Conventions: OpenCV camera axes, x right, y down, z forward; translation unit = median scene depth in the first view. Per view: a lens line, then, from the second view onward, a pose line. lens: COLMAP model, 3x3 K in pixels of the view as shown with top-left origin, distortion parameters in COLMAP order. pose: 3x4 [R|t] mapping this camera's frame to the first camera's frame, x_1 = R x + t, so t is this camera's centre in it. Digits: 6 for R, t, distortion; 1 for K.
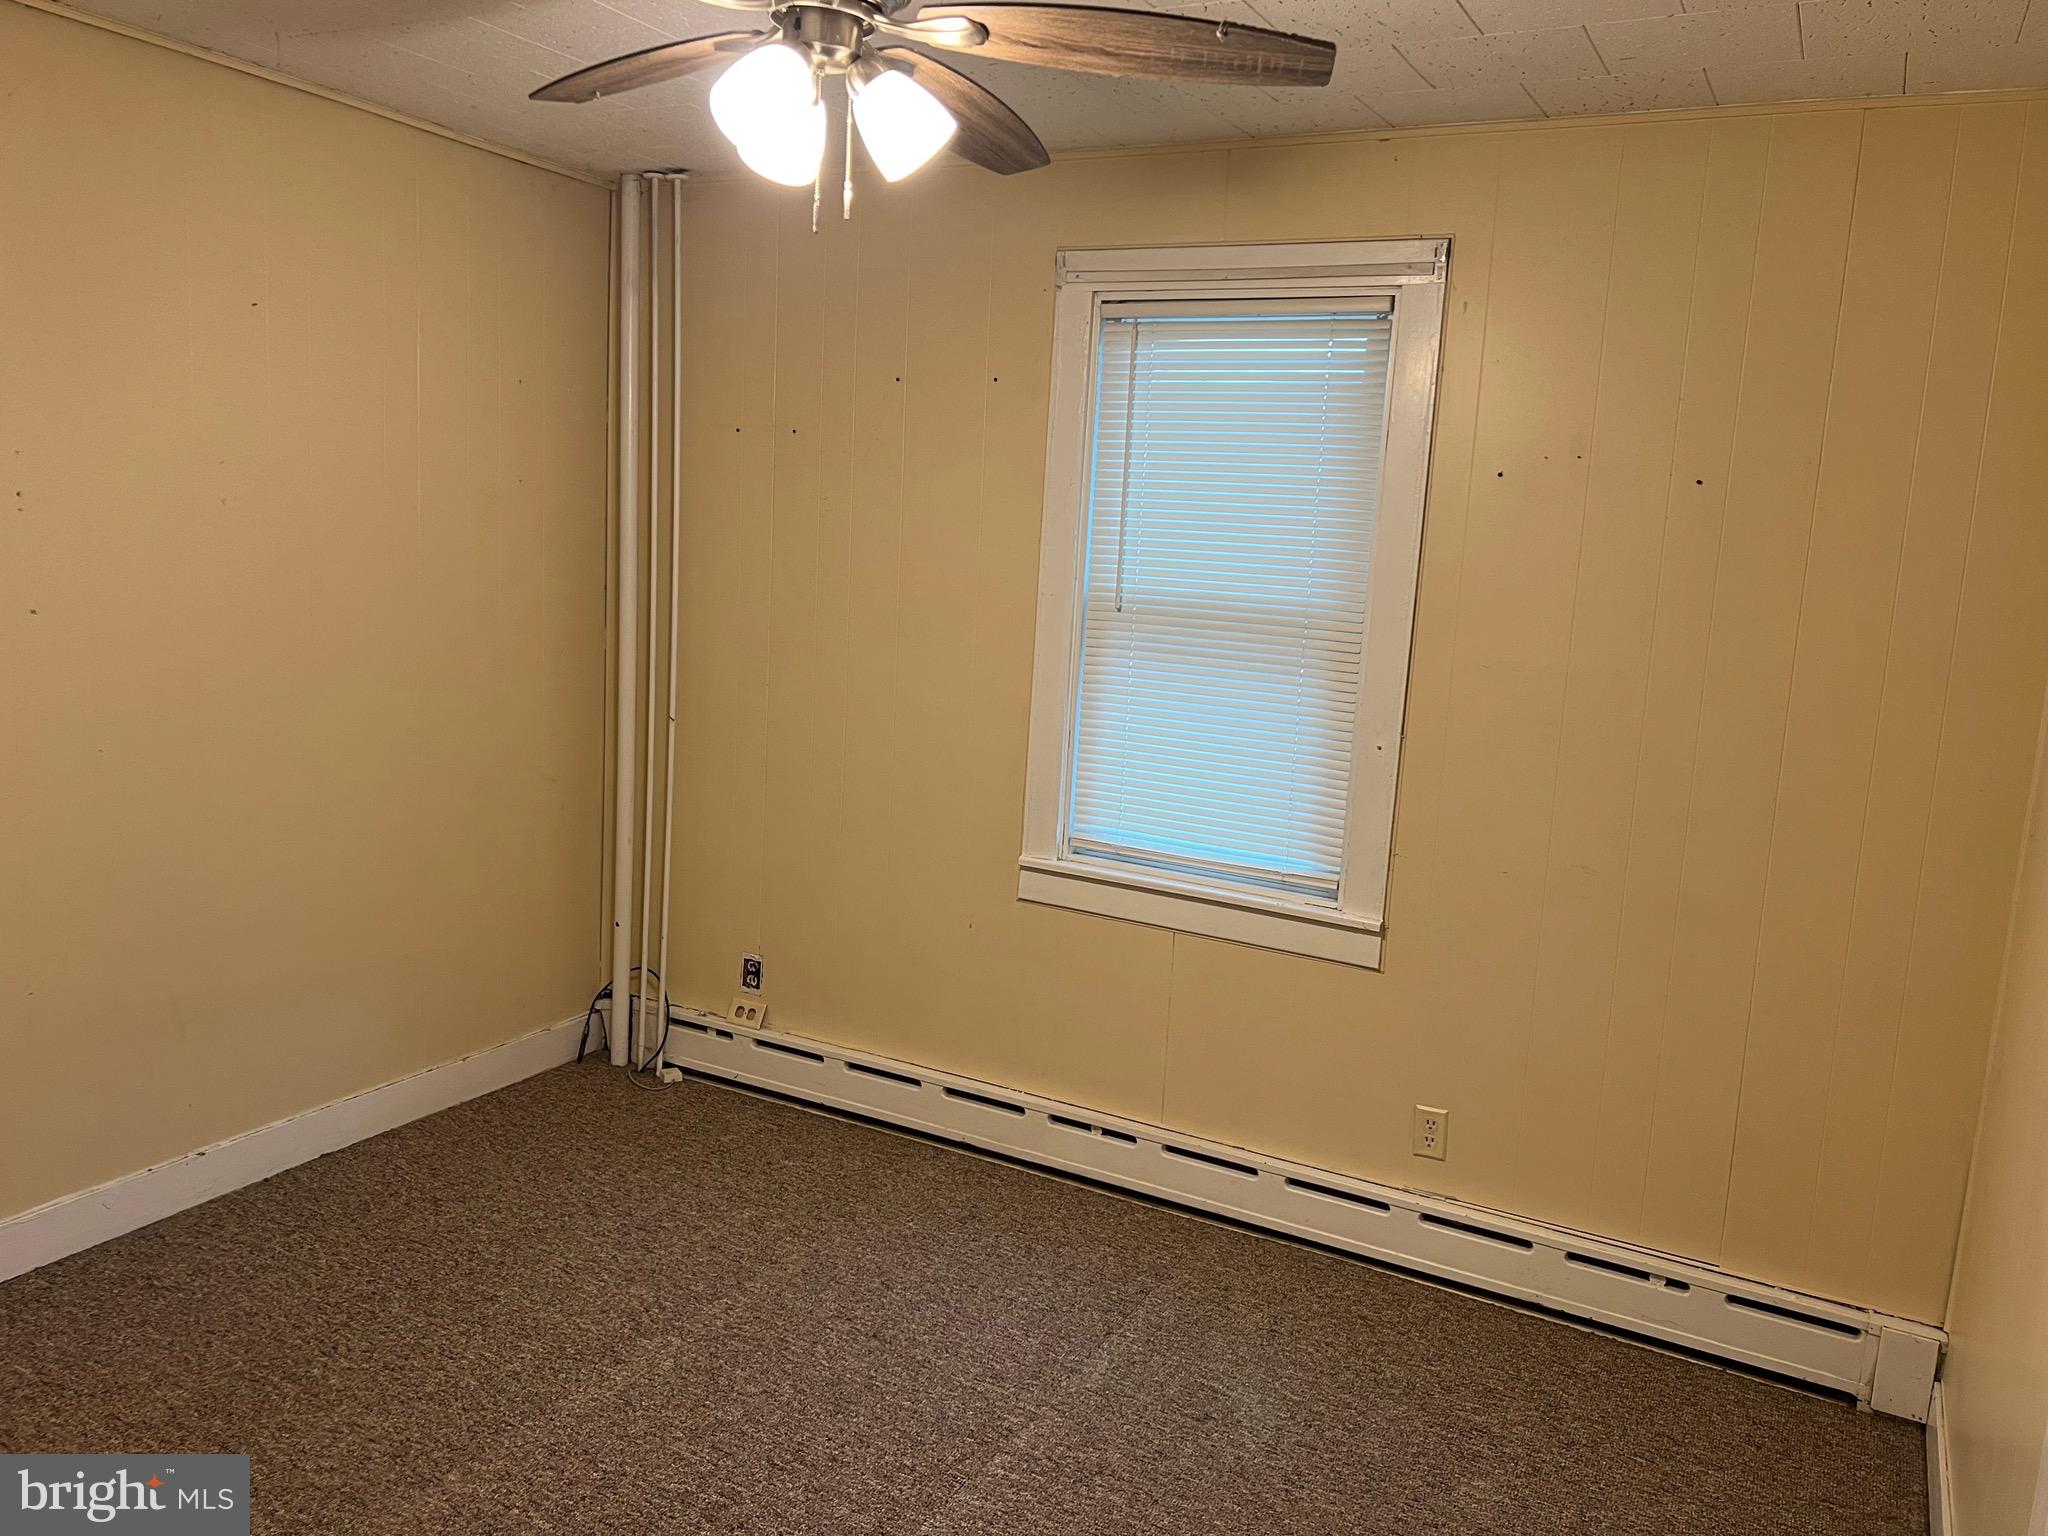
lens RADIAL K [[1517.0, 0, 1018.8], [0, 1517.0, 754.3], [0, 0, 1]] dist [0.060074, -0.076460]
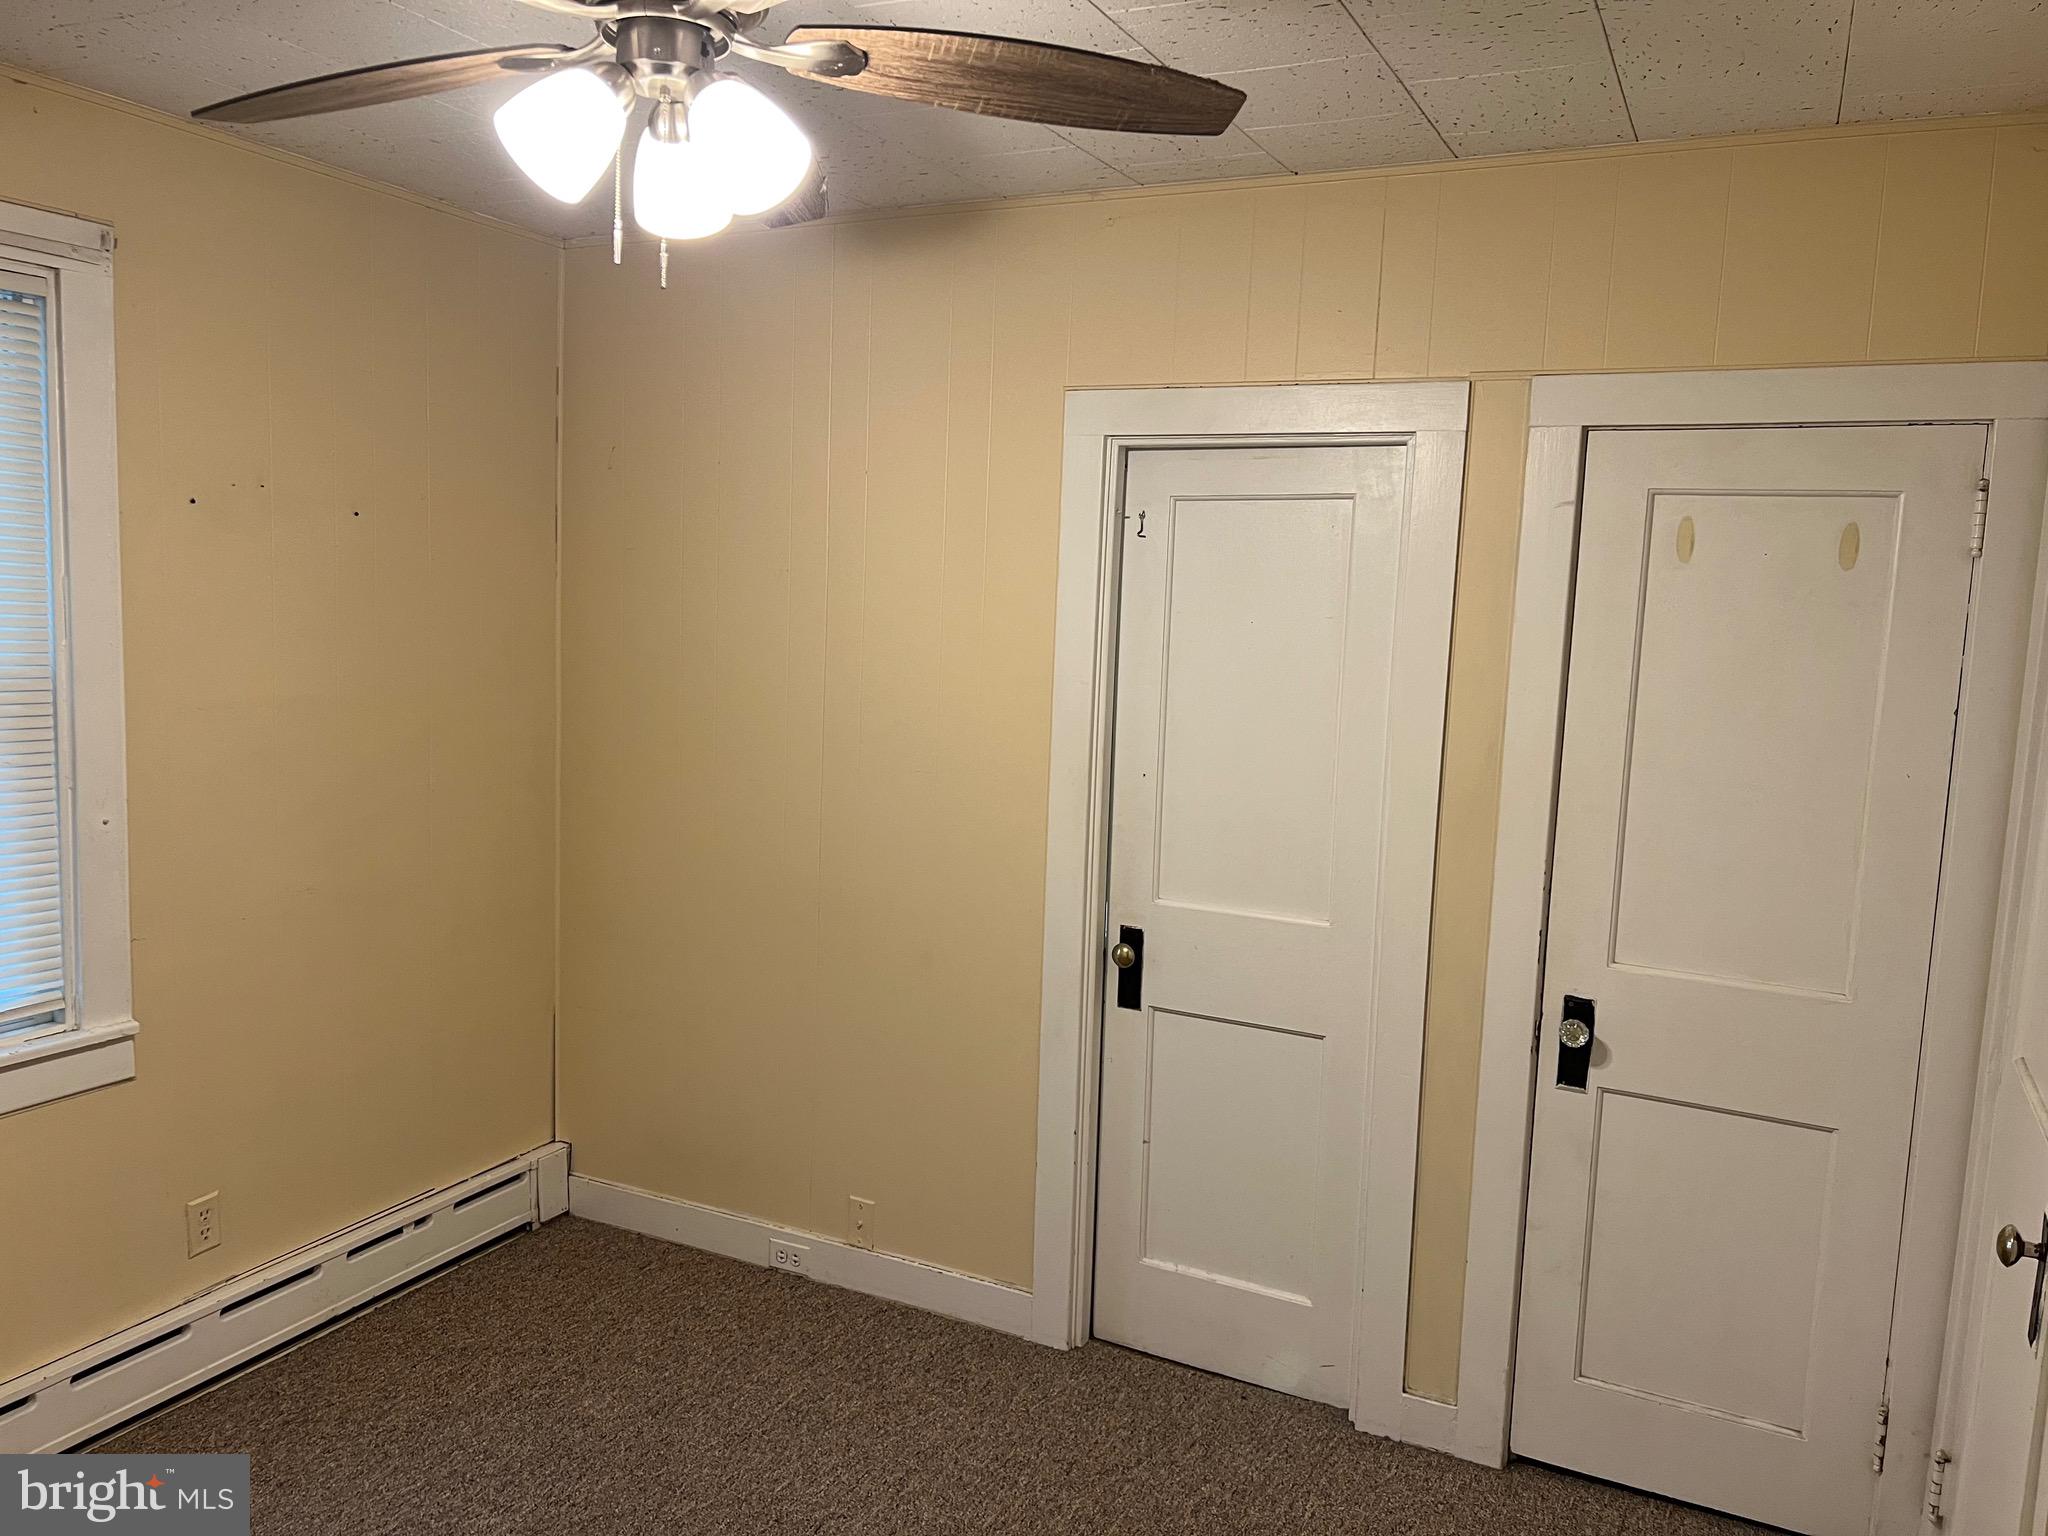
lens RADIAL K [[1517.0, 0, 1018.6], [0, 1517.0, 766.7], [0, 0, 1]] dist [0.060074, -0.076460]
pose [[-0.039122, -0.176567, 0.983511, -0.632753], [0.113529, 0.977106, 0.179933, -0.134162], [-0.992764, 0.118696, -0.018180, 0.535256]]
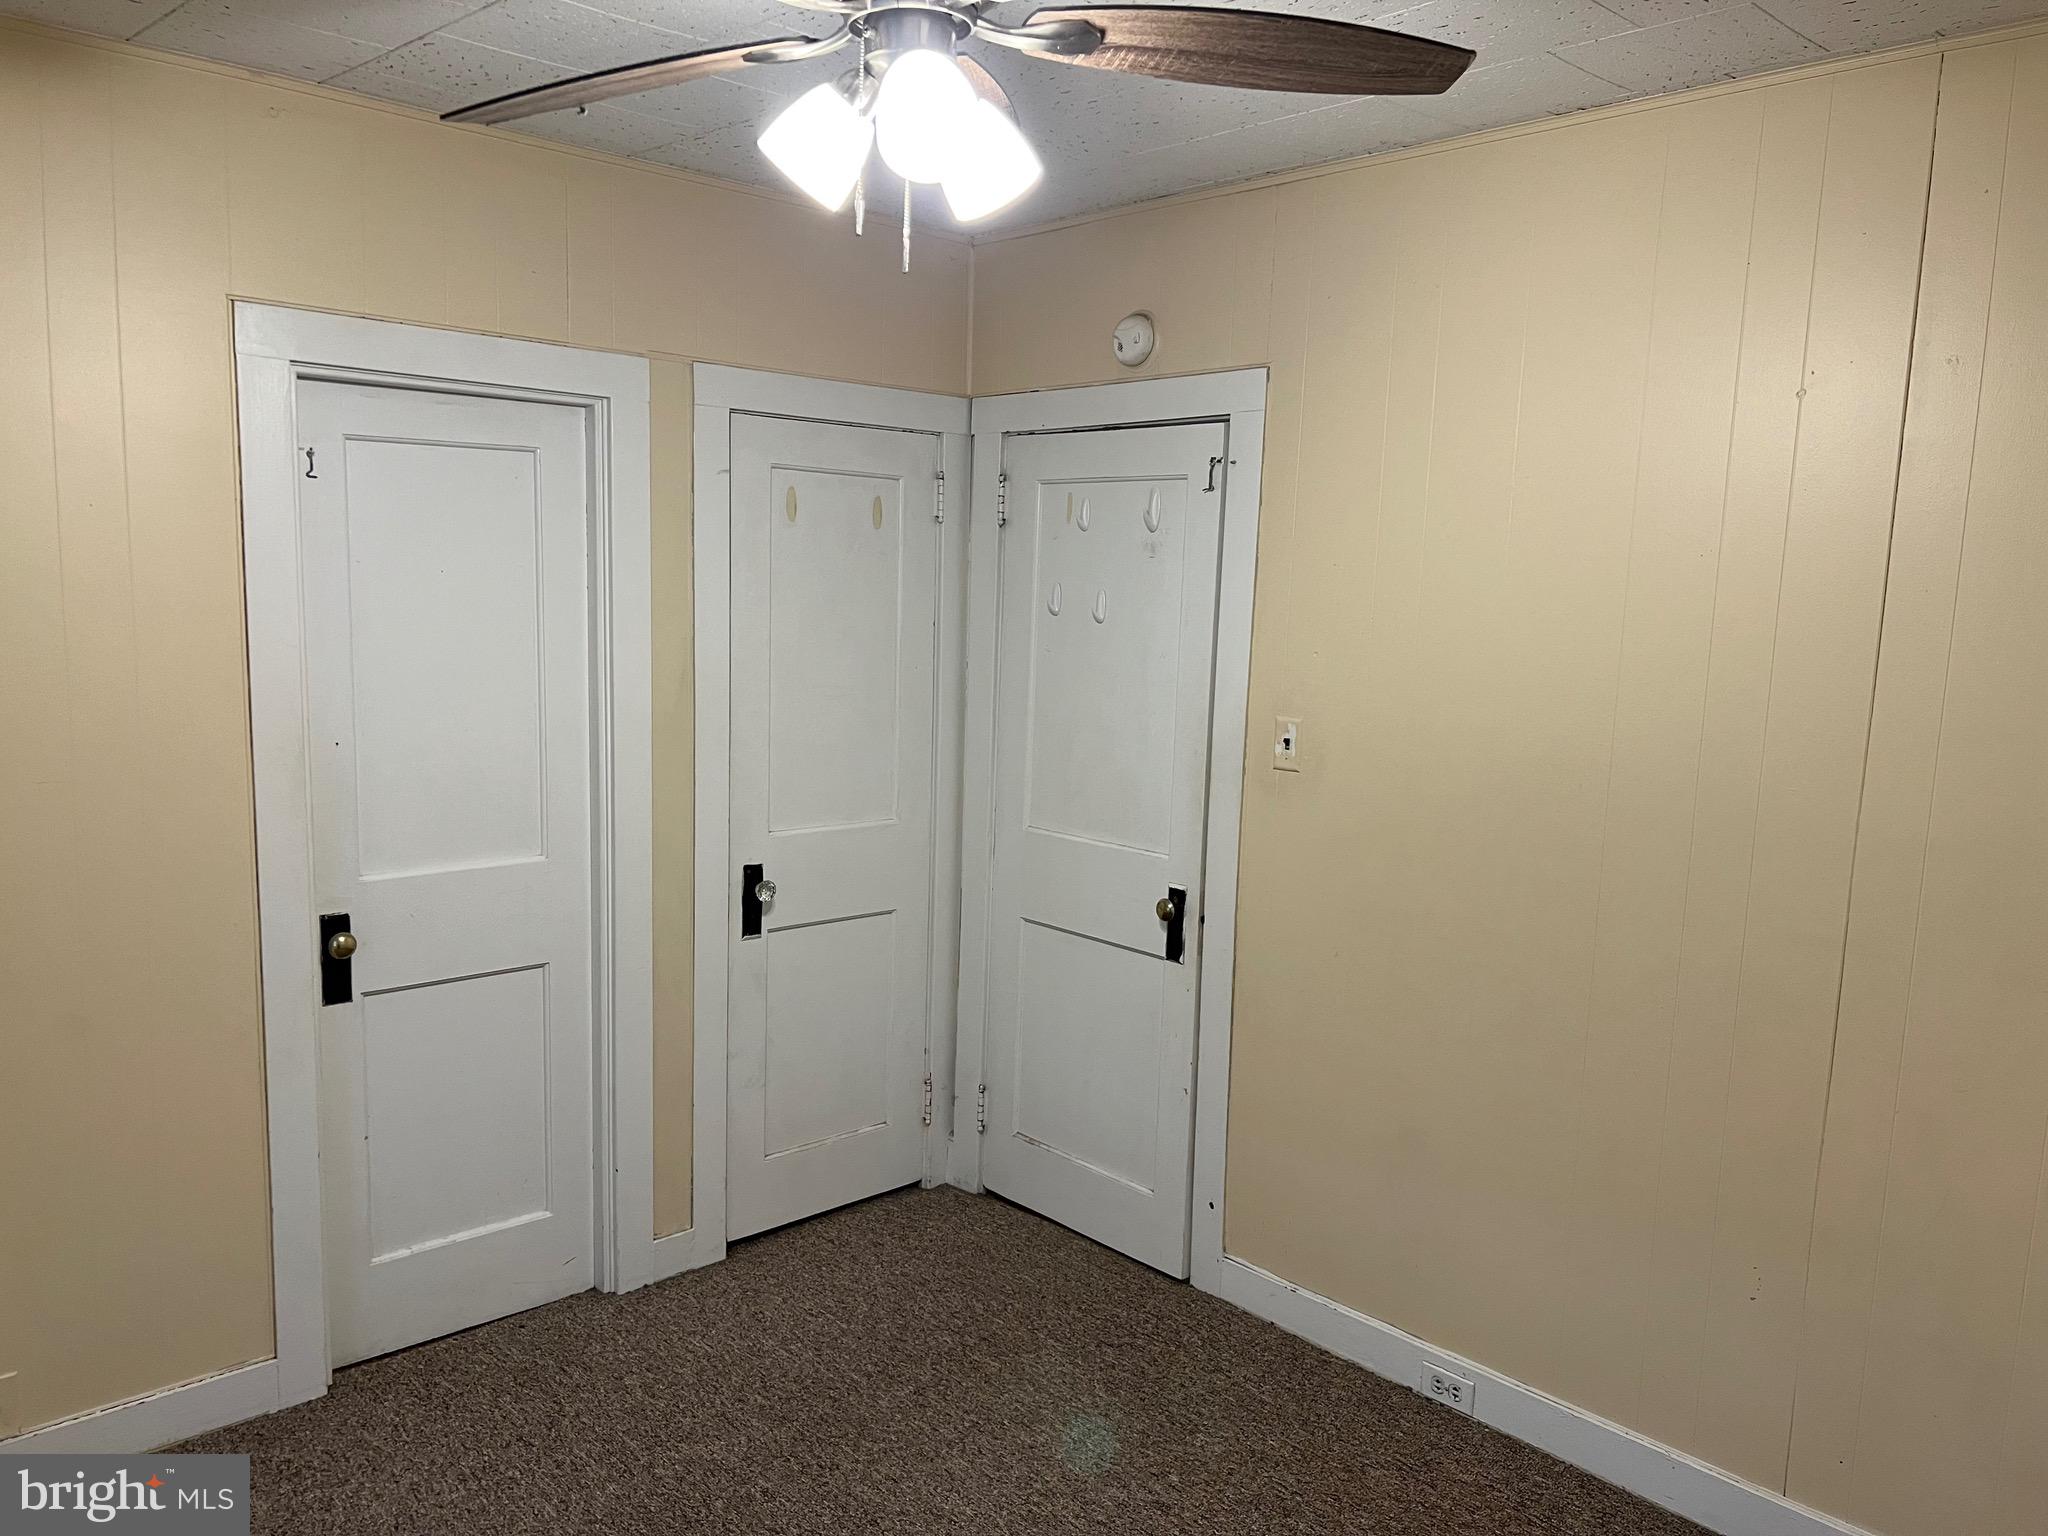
lens RADIAL K [[1517.0, 0, 1013.8], [0, 1517.0, 779.9], [0, 0, 1]] dist [0.060074, -0.076460]
pose [[-0.946027, -0.127170, 0.298094, -0.303443], [-0.036146, 0.955460, 0.292899, -0.201849], [-0.322065, 0.266316, -0.908488, 1.153593]]
